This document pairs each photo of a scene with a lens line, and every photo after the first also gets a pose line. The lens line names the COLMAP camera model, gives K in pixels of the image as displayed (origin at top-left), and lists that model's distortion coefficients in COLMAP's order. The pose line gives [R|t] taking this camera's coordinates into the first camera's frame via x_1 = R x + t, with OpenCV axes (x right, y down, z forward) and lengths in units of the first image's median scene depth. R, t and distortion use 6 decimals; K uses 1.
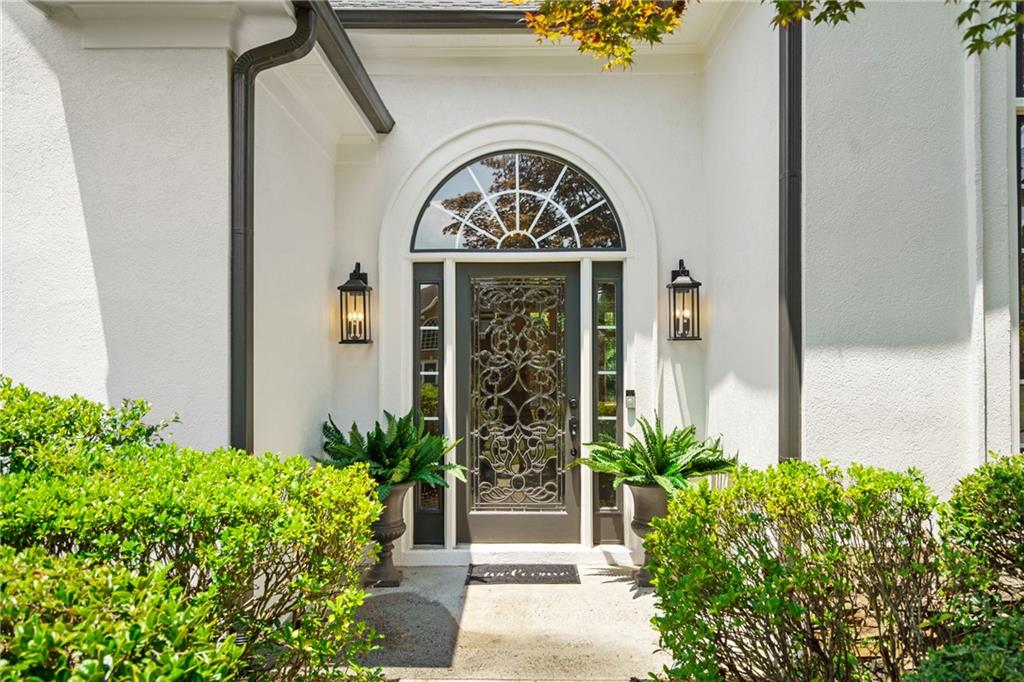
lens RADIAL K [[794.2, 0, 512.0], [0, 794.2, 341.0], [0, 0, 1]] dist [0.000814, -0.000093]
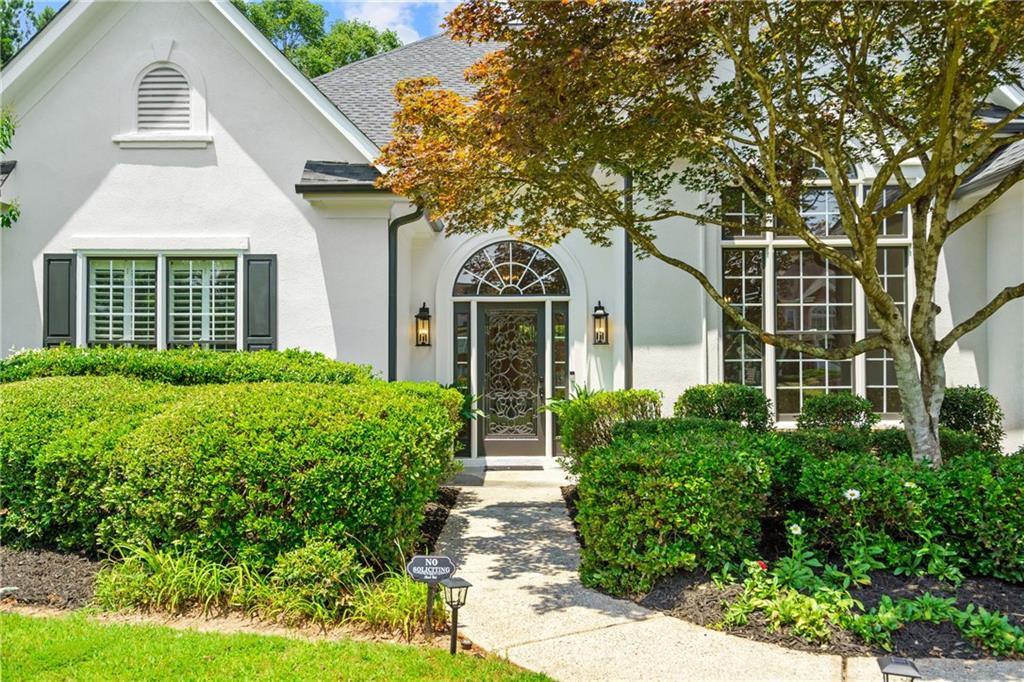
lens RADIAL K [[884.1, 0, 512.0], [0, 884.1, 341.0], [0, 0, 1]] dist [-0.000050, -0.000032]
pose [[0.999849, -0.001138, 0.017354, -0.026180], [0.001360, 0.999918, -0.012754, 0.016921], [-0.017338, 0.012776, 0.999768, -1.043466]]
